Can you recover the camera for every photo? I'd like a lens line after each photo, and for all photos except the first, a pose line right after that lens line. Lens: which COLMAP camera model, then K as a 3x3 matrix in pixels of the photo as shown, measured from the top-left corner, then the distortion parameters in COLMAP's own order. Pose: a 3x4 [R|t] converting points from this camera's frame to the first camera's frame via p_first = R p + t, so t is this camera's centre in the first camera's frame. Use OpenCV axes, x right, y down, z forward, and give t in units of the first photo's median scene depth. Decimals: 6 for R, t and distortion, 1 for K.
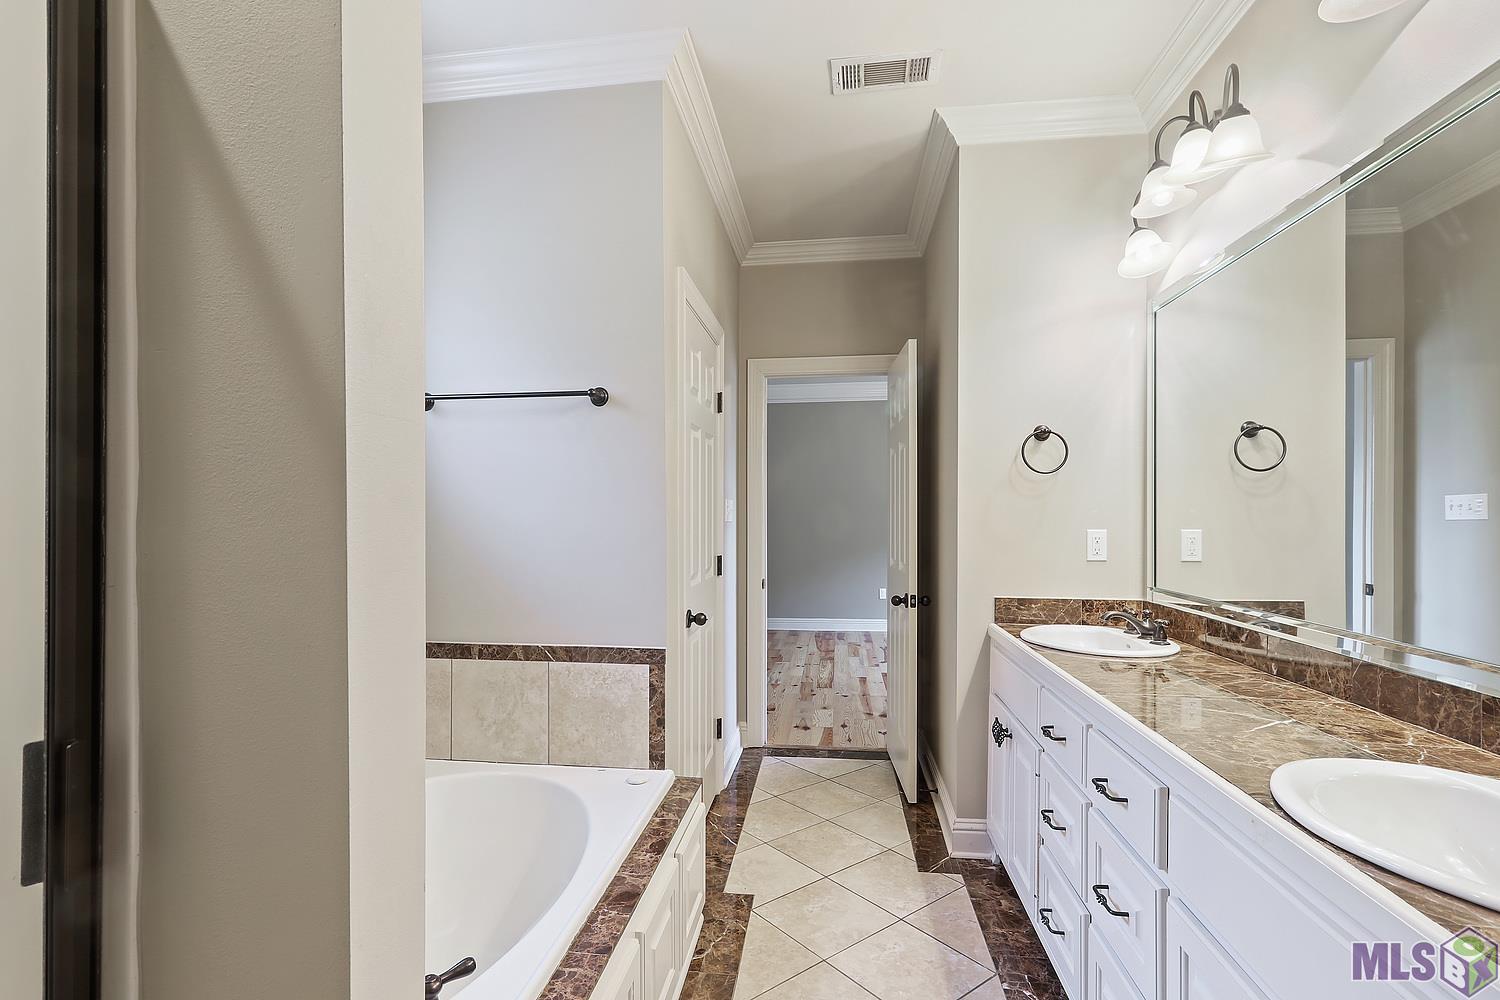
lens RADIAL K [[734.5, 0, 747.8], [0, 734.5, 506.5], [0, 0, 1]] dist [0.006173, 0.000717]
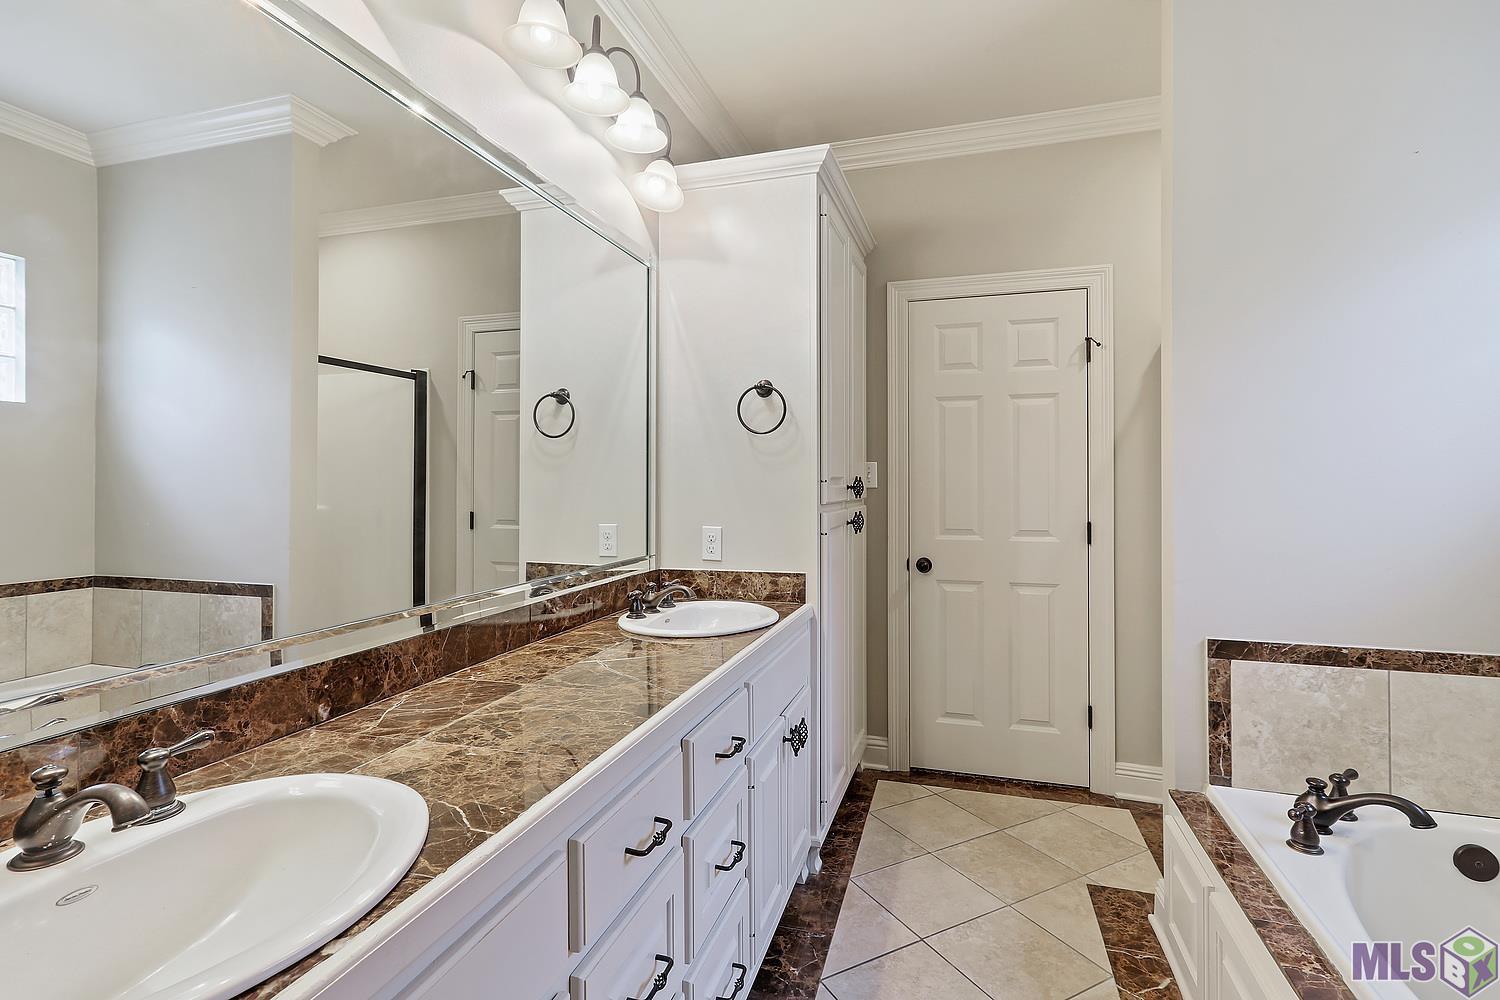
lens RADIAL K [[734.5, 0, 750.3], [0, 734.5, 483.9], [0, 0, 1]] dist [0.006173, 0.000717]
pose [[-0.982066, 0.003432, 0.188504, 0.249146], [0.002590, 0.999986, -0.004714, 0.023299], [-0.188518, -0.004141, -0.982061, 1.849612]]
